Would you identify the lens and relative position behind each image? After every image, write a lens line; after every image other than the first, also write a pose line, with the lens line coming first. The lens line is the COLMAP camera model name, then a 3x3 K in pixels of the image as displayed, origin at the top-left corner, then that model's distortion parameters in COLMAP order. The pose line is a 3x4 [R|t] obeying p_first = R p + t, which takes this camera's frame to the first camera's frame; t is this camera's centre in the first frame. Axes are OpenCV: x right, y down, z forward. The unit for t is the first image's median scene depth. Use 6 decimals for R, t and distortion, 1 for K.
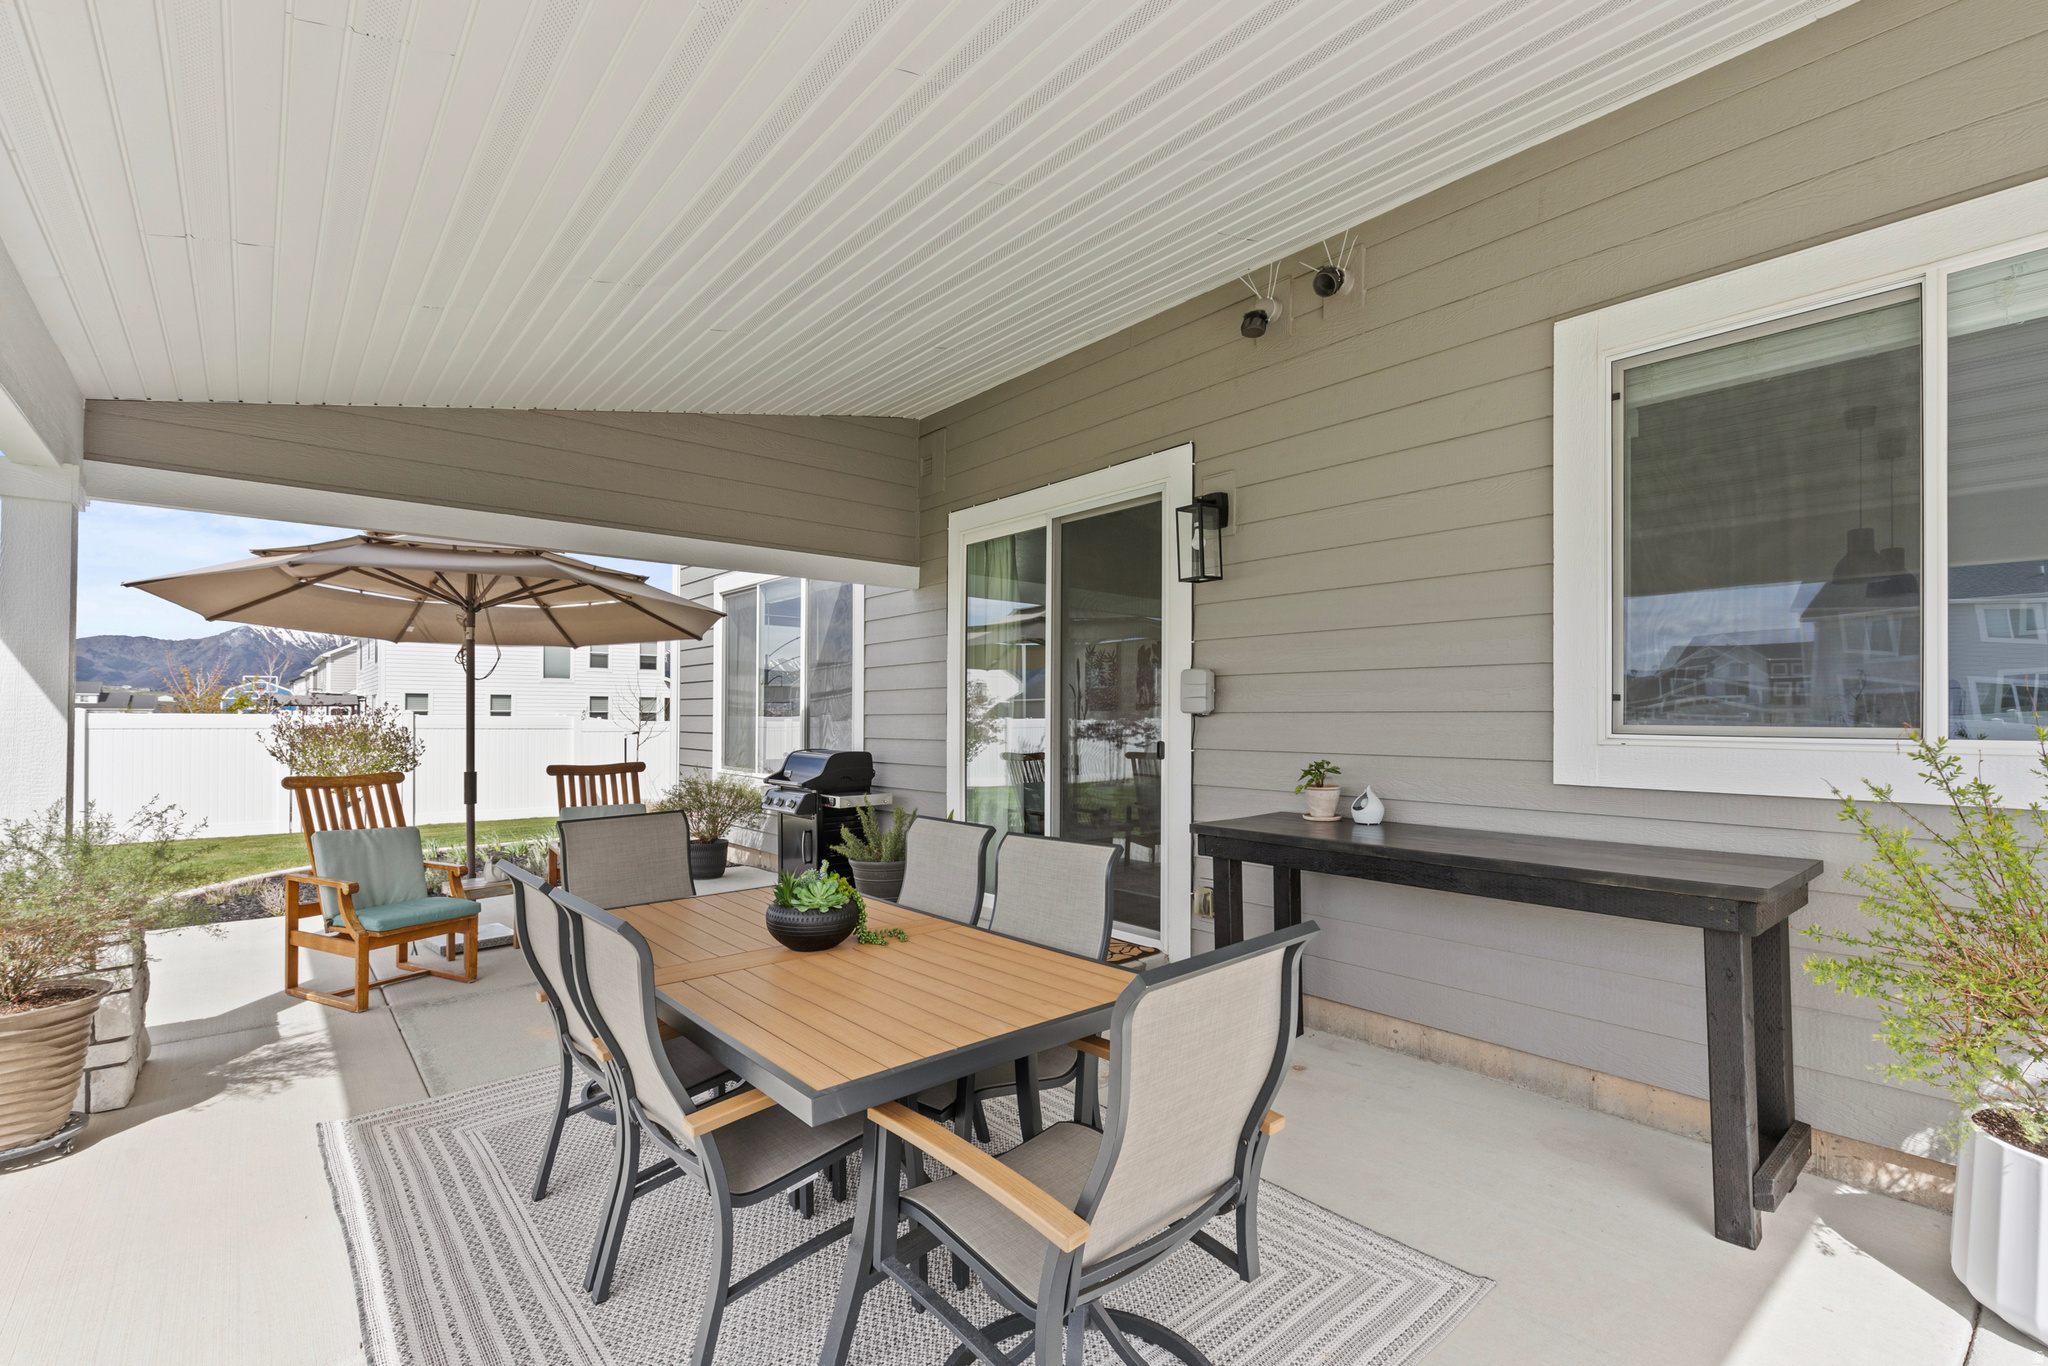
lens RADIAL K [[926.4, 0, 1029.6], [0, 926.4, 712.8], [0, 0, 1]] dist [0.000264, 0.000034]
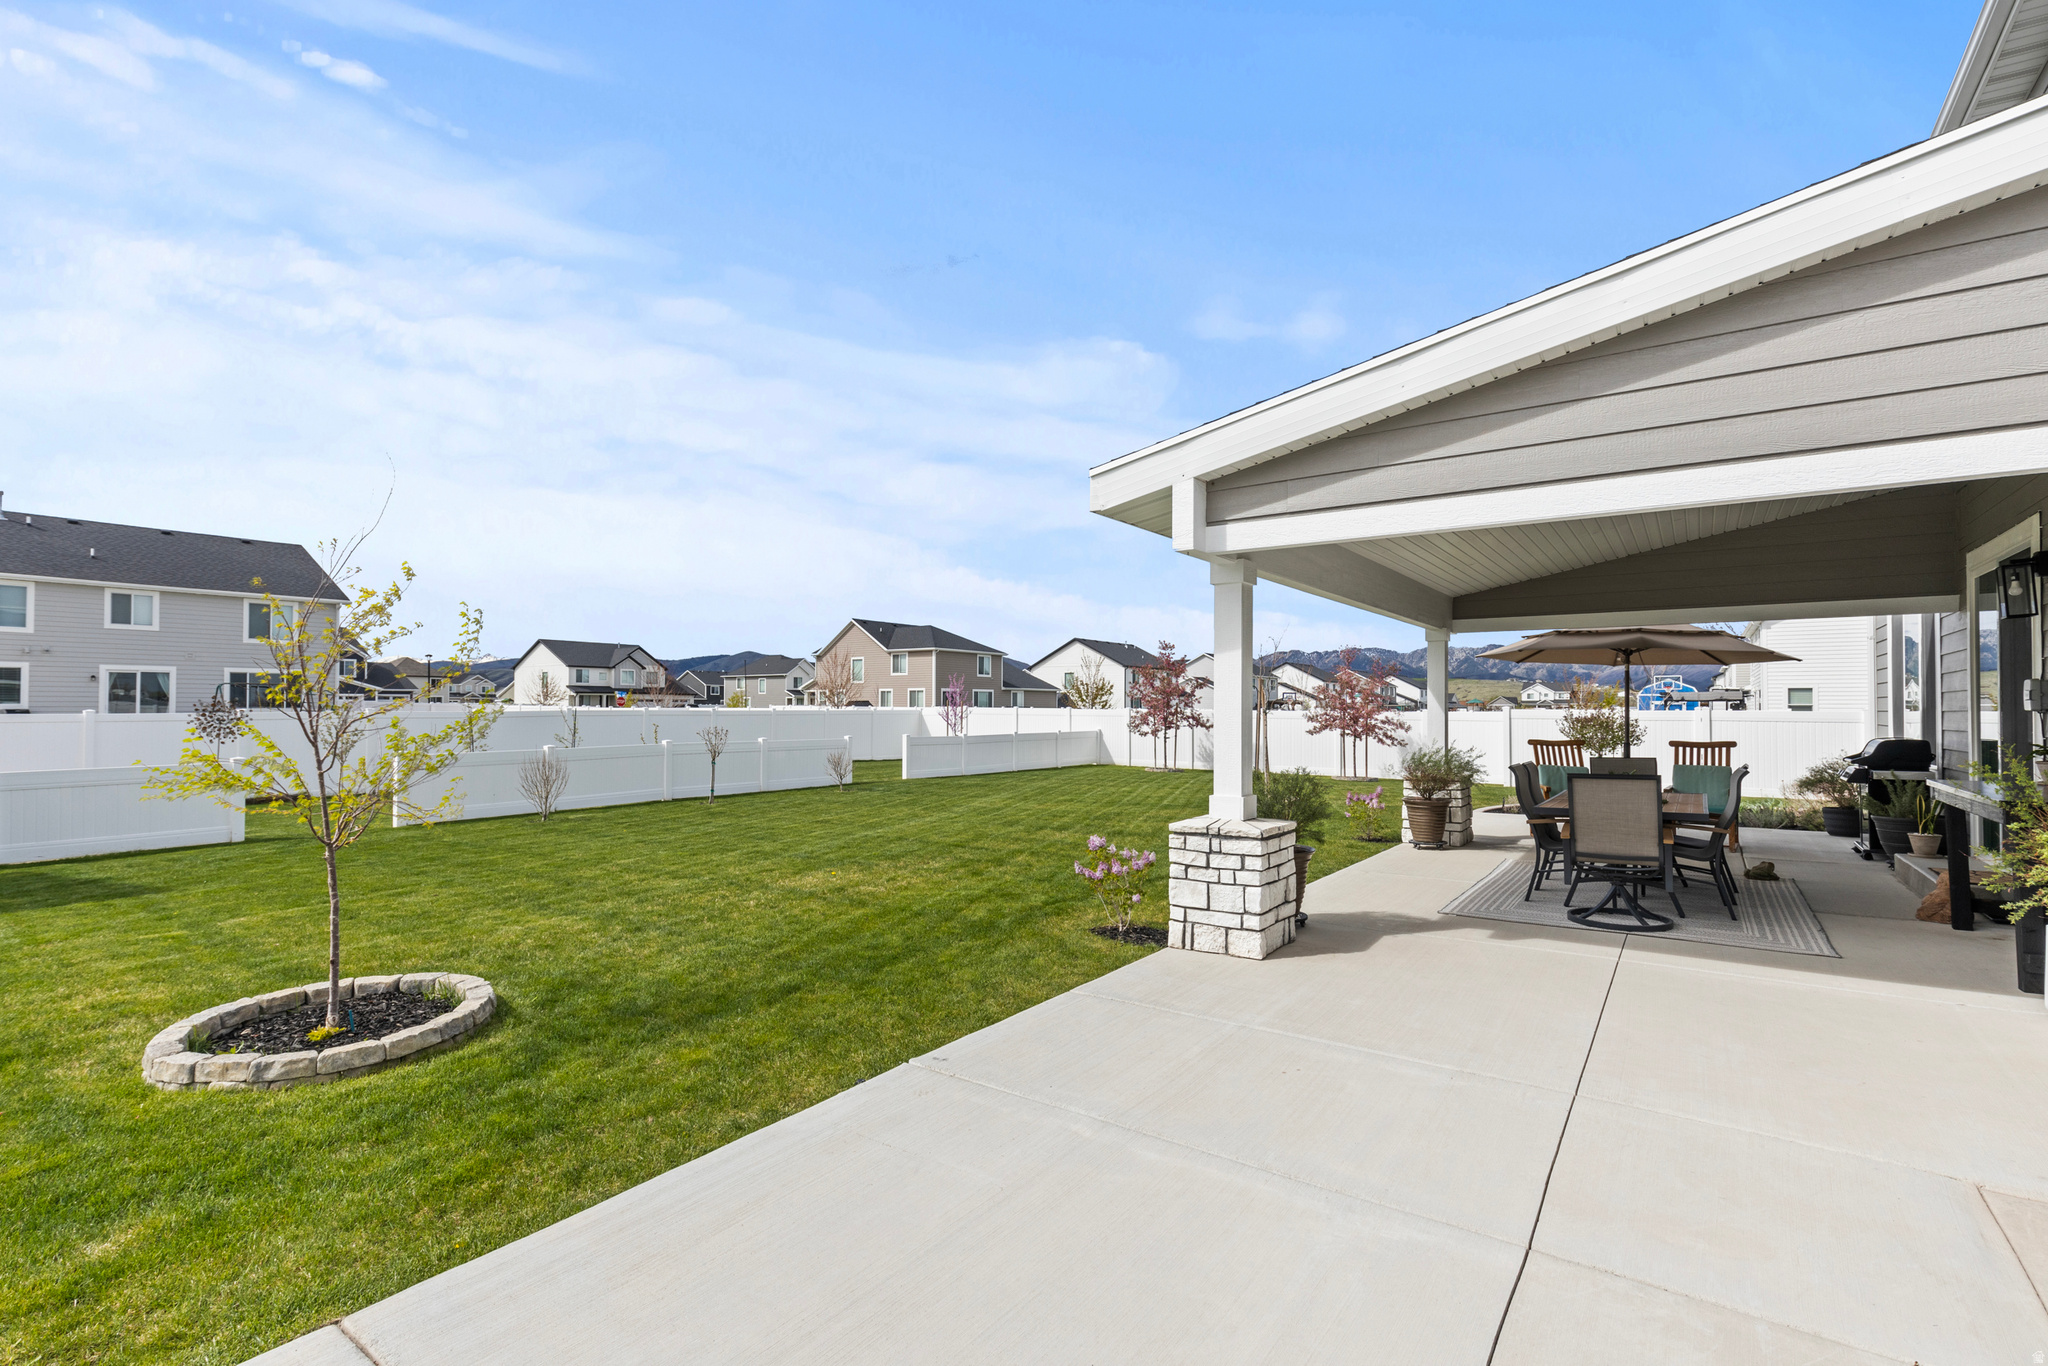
lens RADIAL K [[926.4, 0, 1029.6], [0, 926.4, 712.8], [0, 0, 1]] dist [0.000264, 0.000034]
pose [[0.238547, 0.001128, -0.971130, 0.830245], [0.007592, 0.999967, 0.003026, -0.009493], [0.971101, -0.008095, 0.238531, -0.545959]]
